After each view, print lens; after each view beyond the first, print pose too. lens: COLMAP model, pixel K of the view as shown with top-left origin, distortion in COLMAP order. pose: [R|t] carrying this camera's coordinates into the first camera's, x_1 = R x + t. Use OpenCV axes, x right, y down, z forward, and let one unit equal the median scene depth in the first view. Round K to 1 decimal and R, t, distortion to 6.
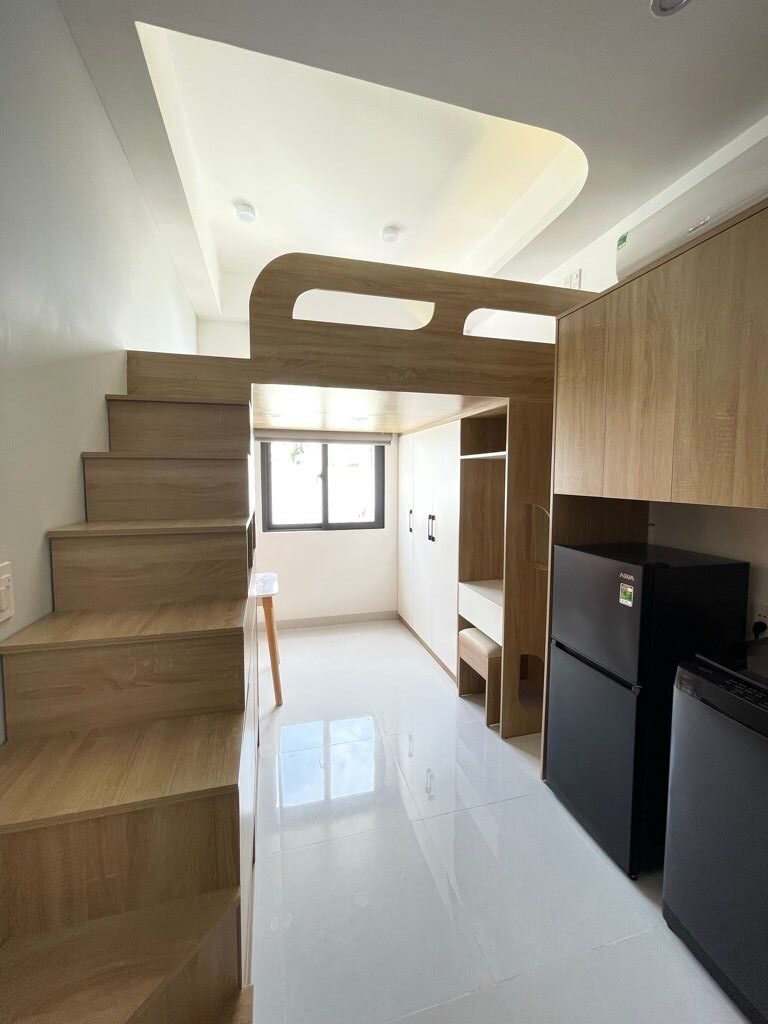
lens RADIAL K [[412.7, 0, 384.3], [0, 412.7, 507.8], [0, 0, 1]] dist [-0.006554, 0.002324]
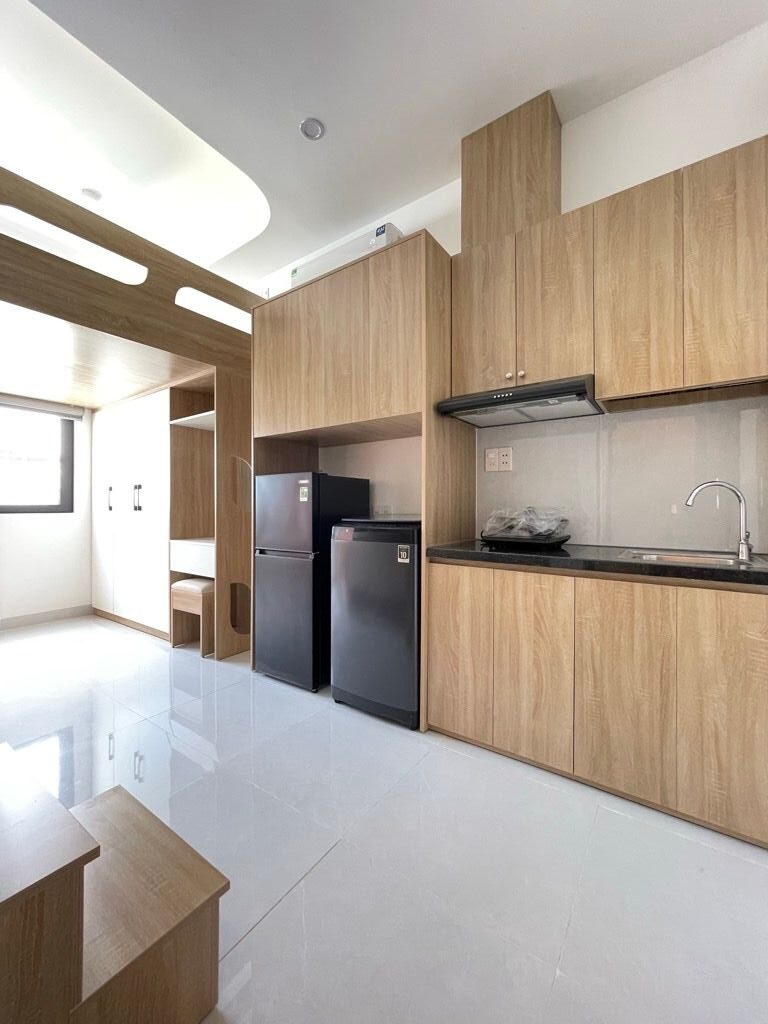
lens RADIAL K [[412.7, 0, 377.0], [0, 412.7, 514.1], [0, 0, 1]] dist [-0.006554, 0.002324]
pose [[0.775873, -0.001924, 0.630886, -0.089869], [0.050874, 0.996930, -0.059526, 0.242162], [-0.628835, 0.078280, 0.773589, -0.192657]]
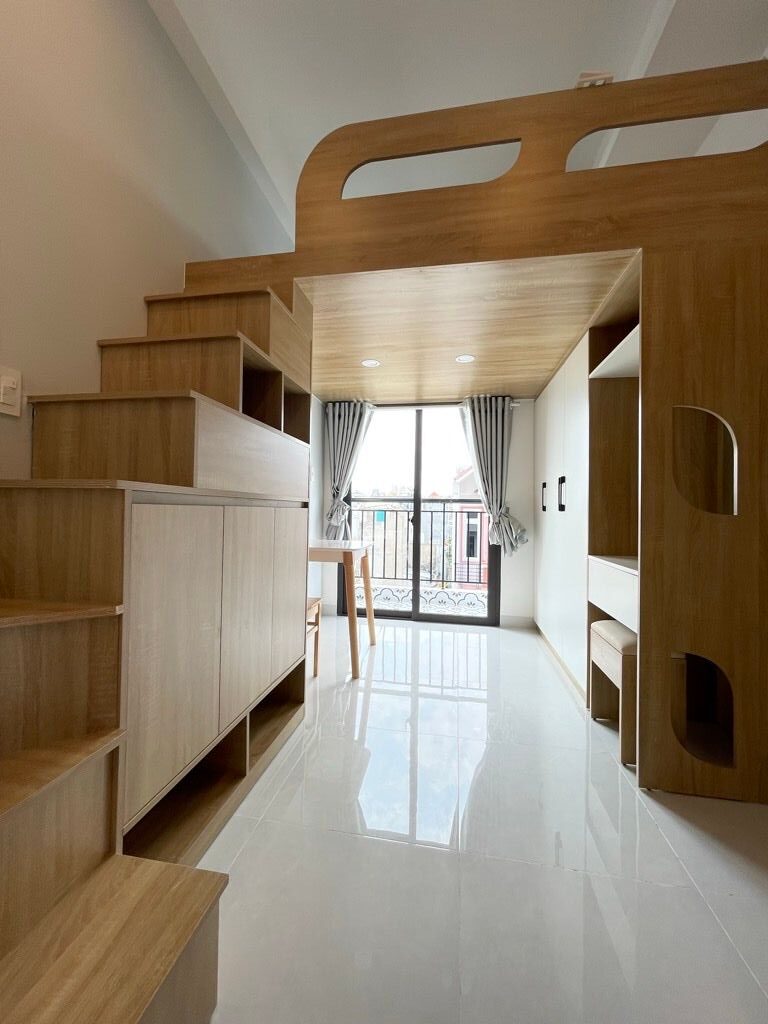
lens RADIAL K [[412.7, 0, 383.8], [0, 412.7, 513.9], [0, 0, 1]] dist [-0.006554, 0.002324]
pose [[0.904504, 0.011005, -0.426322, 0.193668], [-0.047396, 0.996068, -0.074846, 0.215248], [0.423822, 0.087905, 0.901469, 0.244757]]
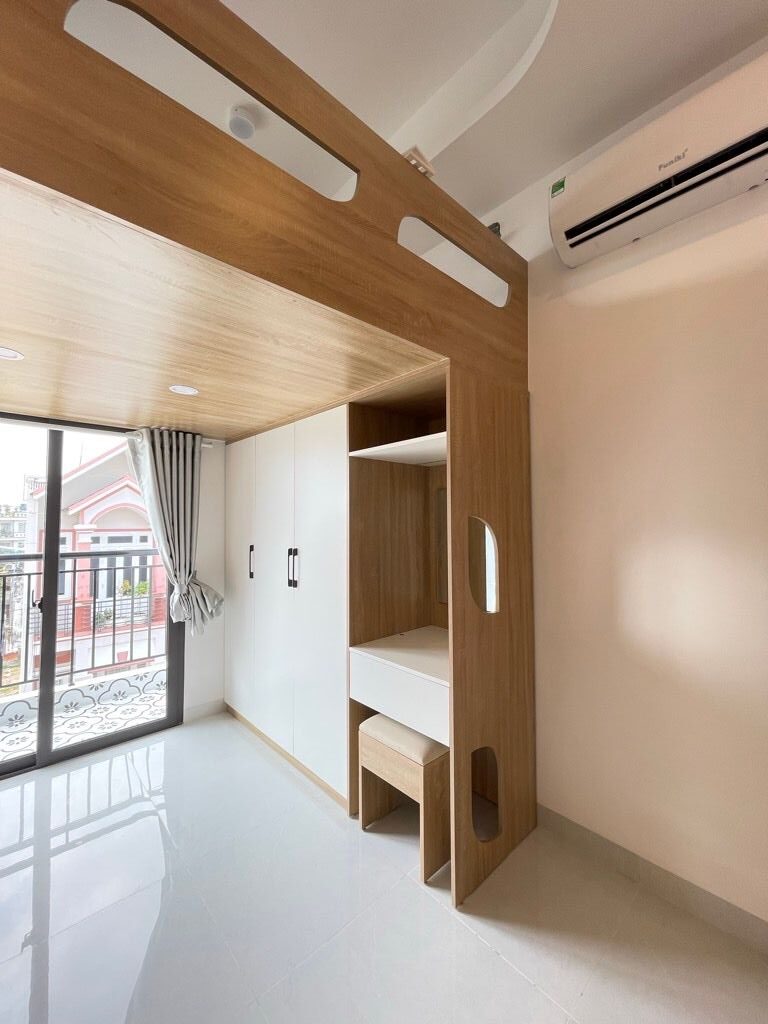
lens RADIAL K [[412.7, 0, 376.9], [0, 412.7, 508.2], [0, 0, 1]] dist [-0.006554, 0.002324]
pose [[0.890859, 0.009017, 0.454190, -0.094424], [0.046292, 0.992796, -0.110510, 0.045358], [-0.451915, 0.119474, 0.884024, 0.451966]]
